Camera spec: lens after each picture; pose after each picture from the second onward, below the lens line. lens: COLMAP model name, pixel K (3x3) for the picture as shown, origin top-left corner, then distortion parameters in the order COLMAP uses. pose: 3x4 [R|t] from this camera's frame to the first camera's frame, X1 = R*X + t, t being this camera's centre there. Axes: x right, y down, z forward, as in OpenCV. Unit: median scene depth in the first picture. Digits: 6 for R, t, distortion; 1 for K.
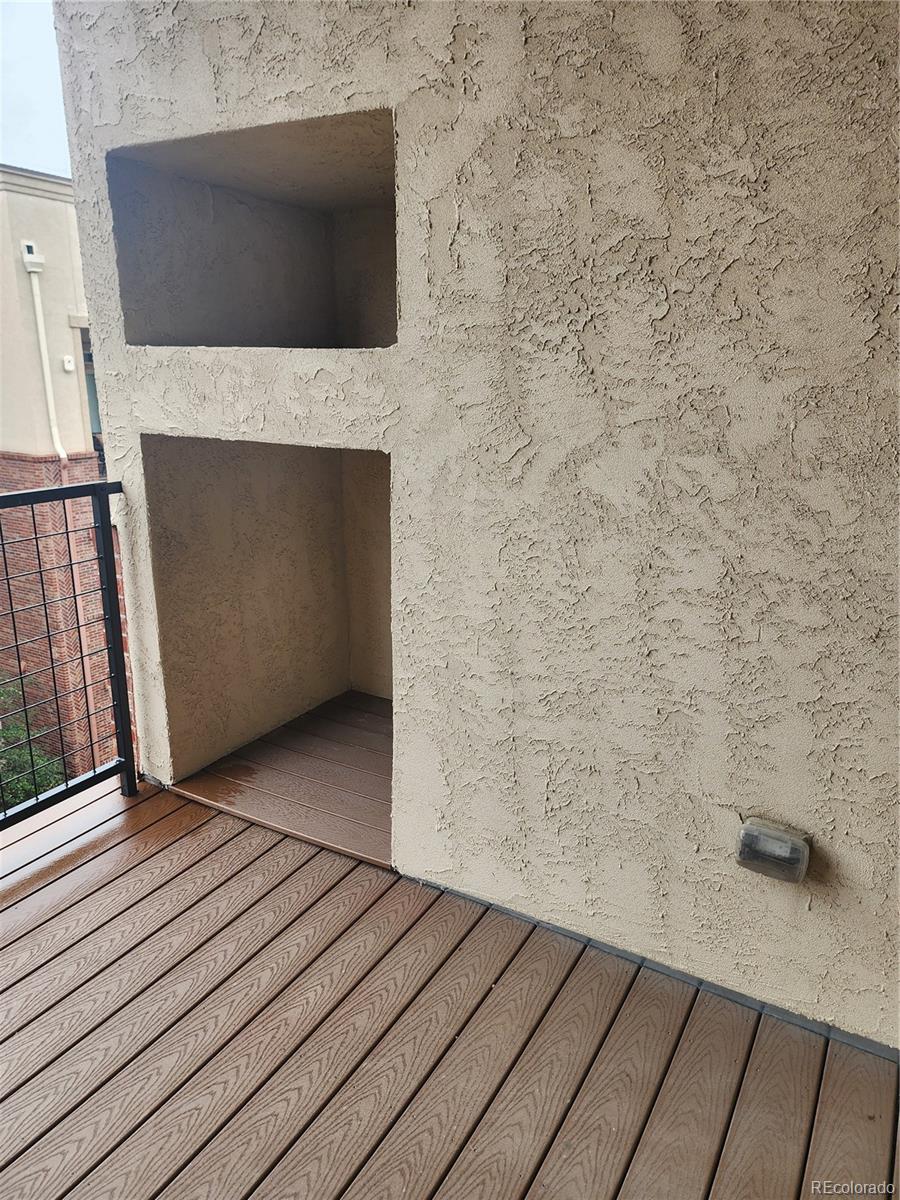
lens RADIAL K [[817.0, 0, 462.8], [0, 817.0, 594.6], [0, 0, 1]] dist [0.087209, -0.077649]
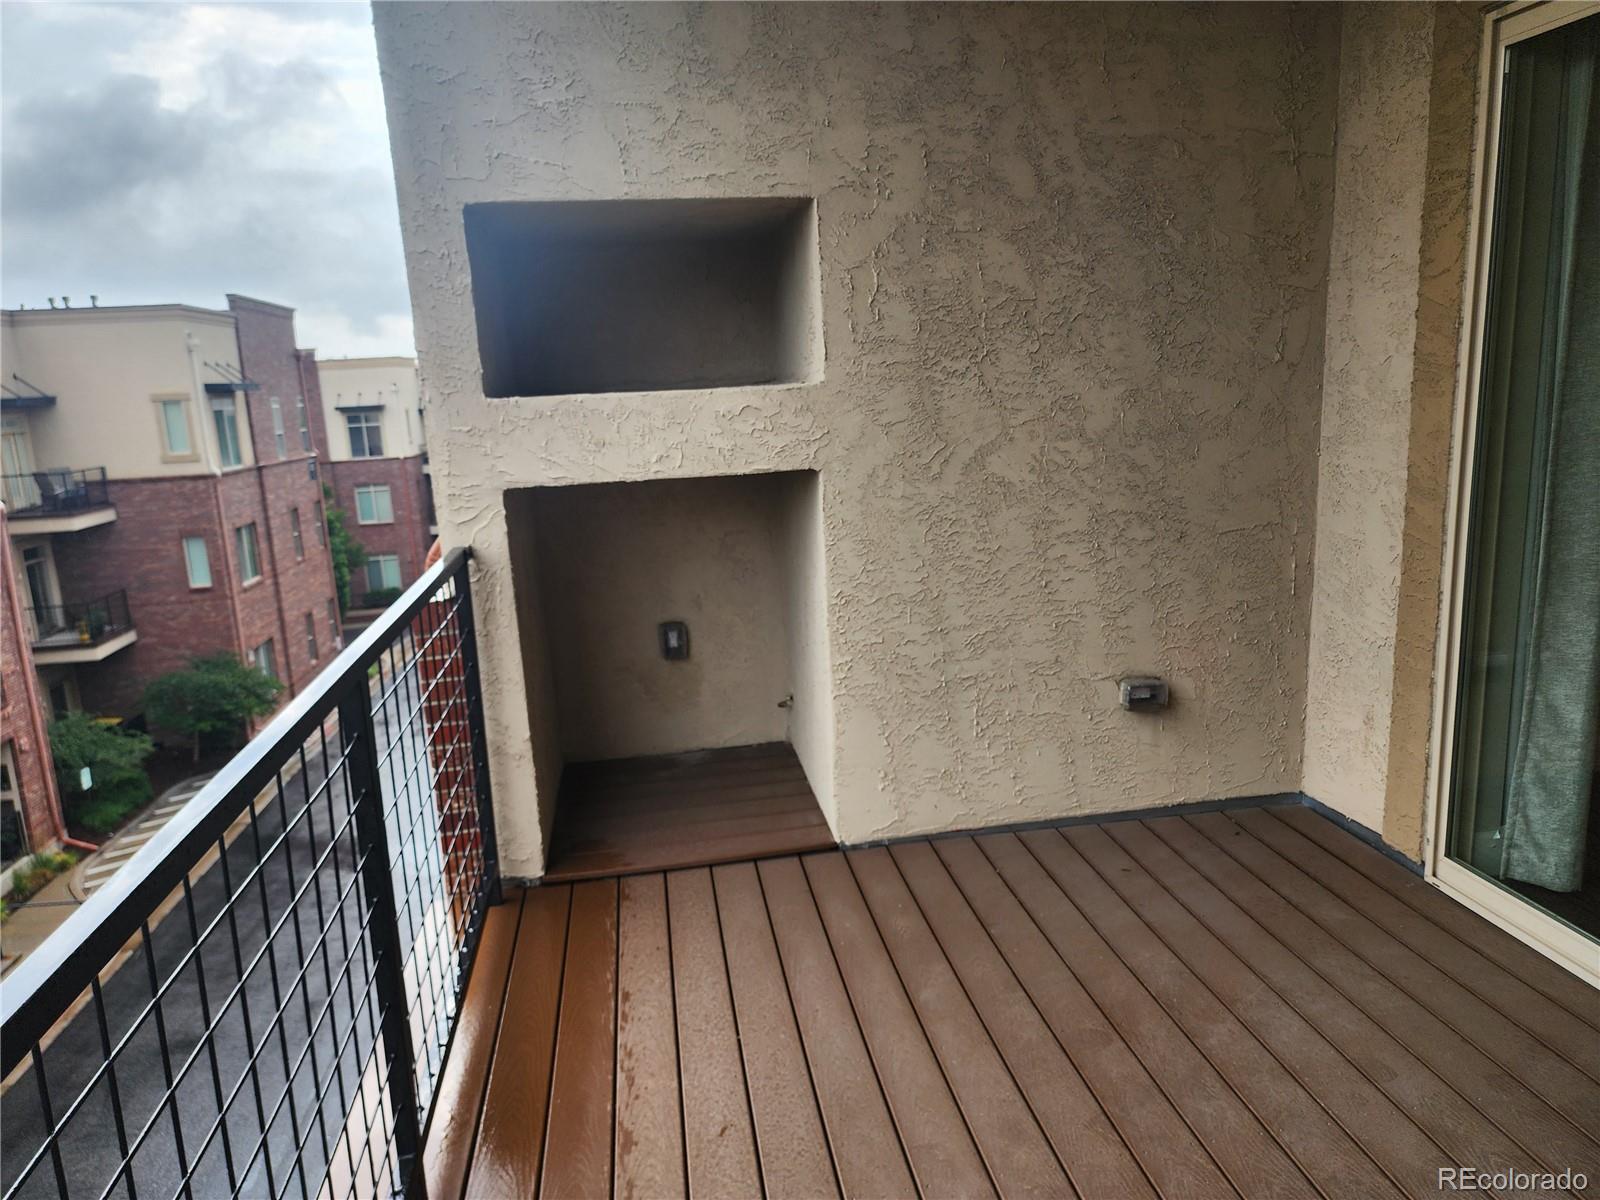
lens RADIAL K [[1089.4, 0, 813.2], [0, 1089.4, 599.3], [0, 0, 1]] dist [0.087209, -0.077649]
pose [[0.778078, -0.177846, 0.602467, -1.226655], [0.223914, 0.974608, -0.001482, 0.010086], [-0.586905, 0.136054, 0.798143, -0.250773]]
